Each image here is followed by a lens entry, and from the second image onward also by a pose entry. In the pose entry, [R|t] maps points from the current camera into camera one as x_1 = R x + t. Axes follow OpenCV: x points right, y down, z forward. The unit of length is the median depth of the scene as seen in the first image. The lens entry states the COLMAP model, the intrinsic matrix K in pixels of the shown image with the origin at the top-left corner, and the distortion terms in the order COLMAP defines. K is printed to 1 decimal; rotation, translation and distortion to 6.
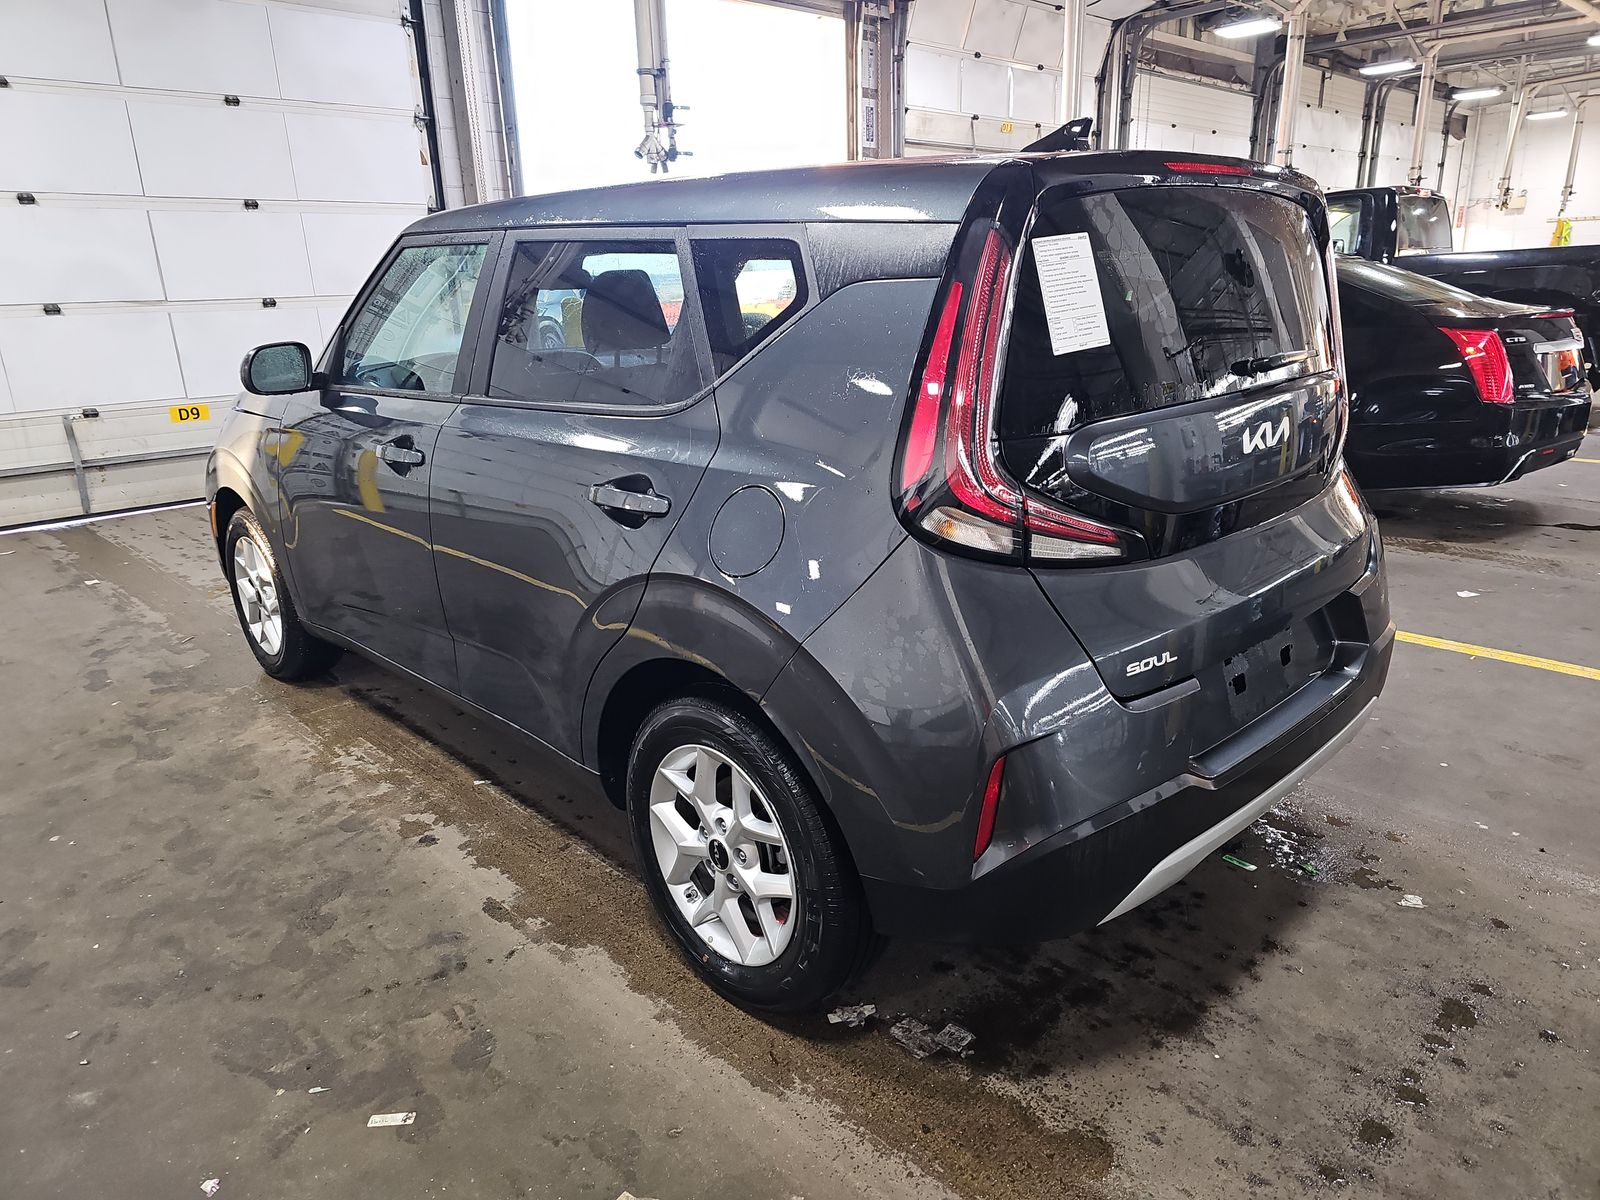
lens RADIAL K [[1054.0, 0, 800.0], [0, 1054.0, 600.0], [0, 0, 1]] dist [0.001331, 0.000626]
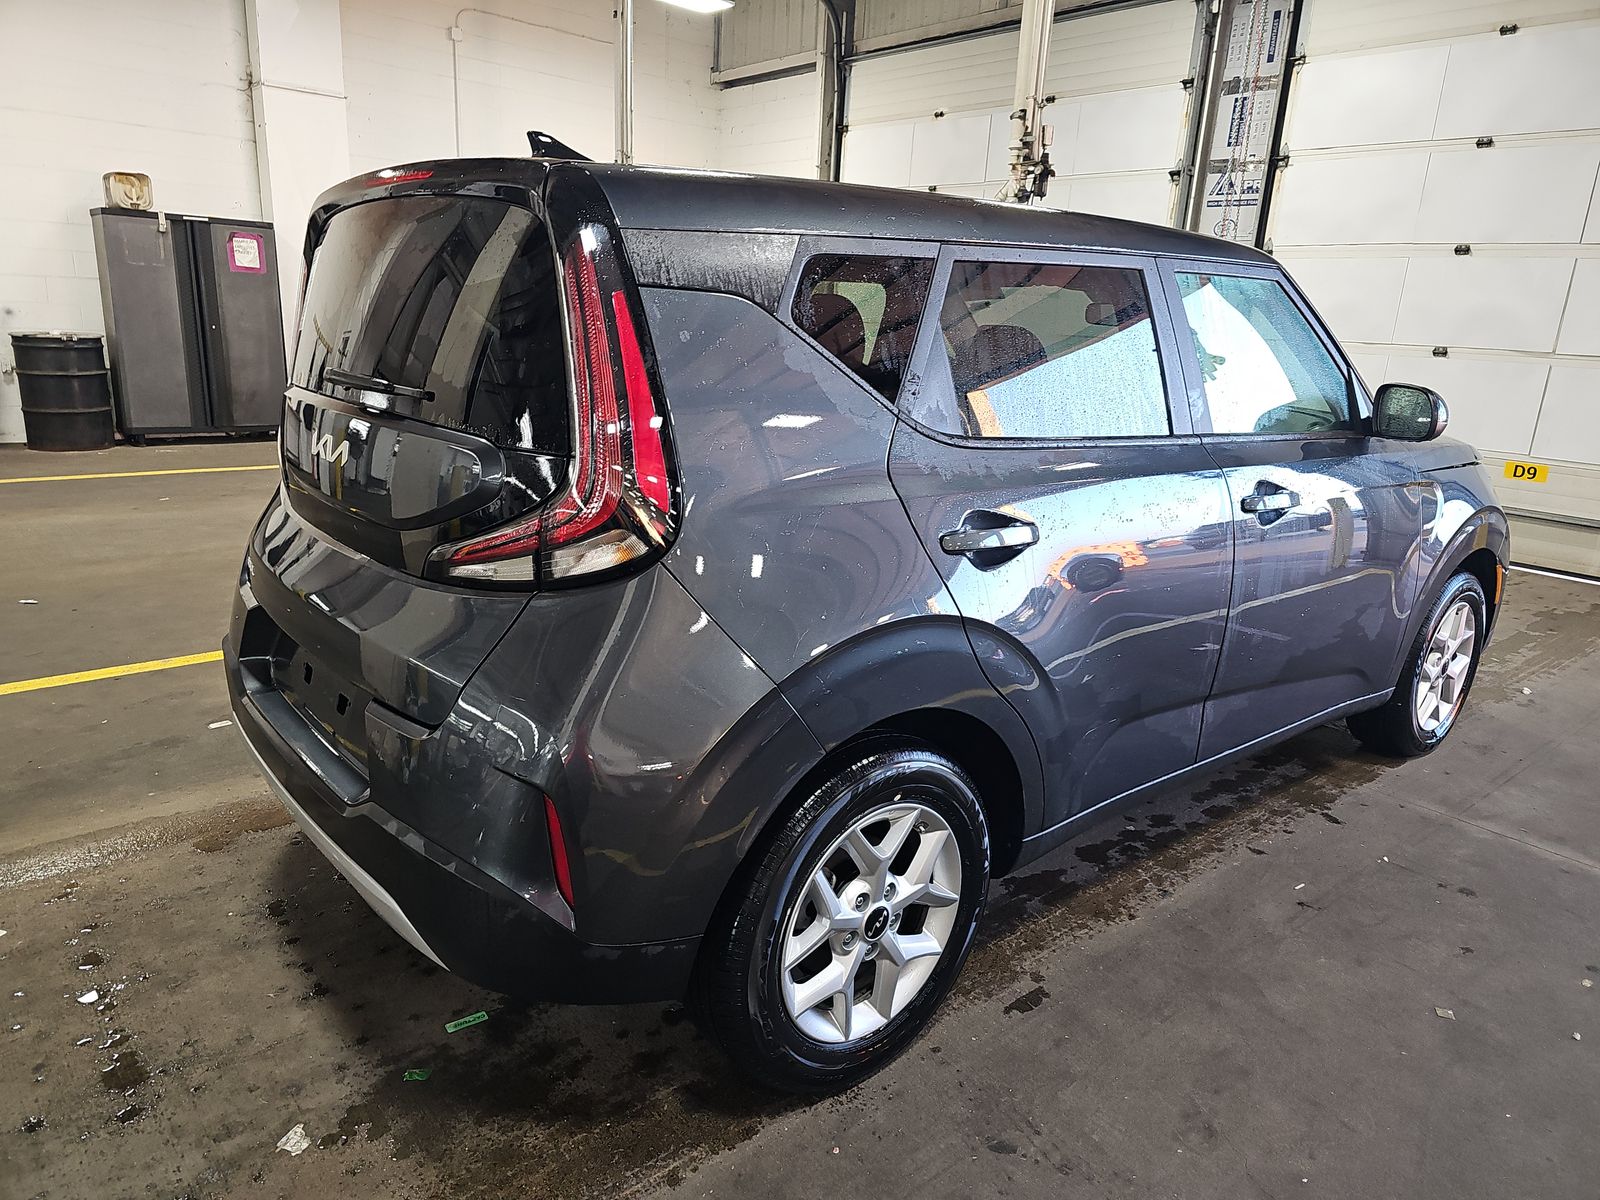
lens RADIAL K [[1046.1, 0, 800.0], [0, 1046.1, 600.0], [0, 0, 1]] dist [0.004437, 0.002378]
pose [[-0.052561, 0.292079, -0.954949, 1.231607], [-0.340482, 0.893730, 0.292095, -0.414413], [0.938781, 0.340496, 0.052472, 1.244205]]
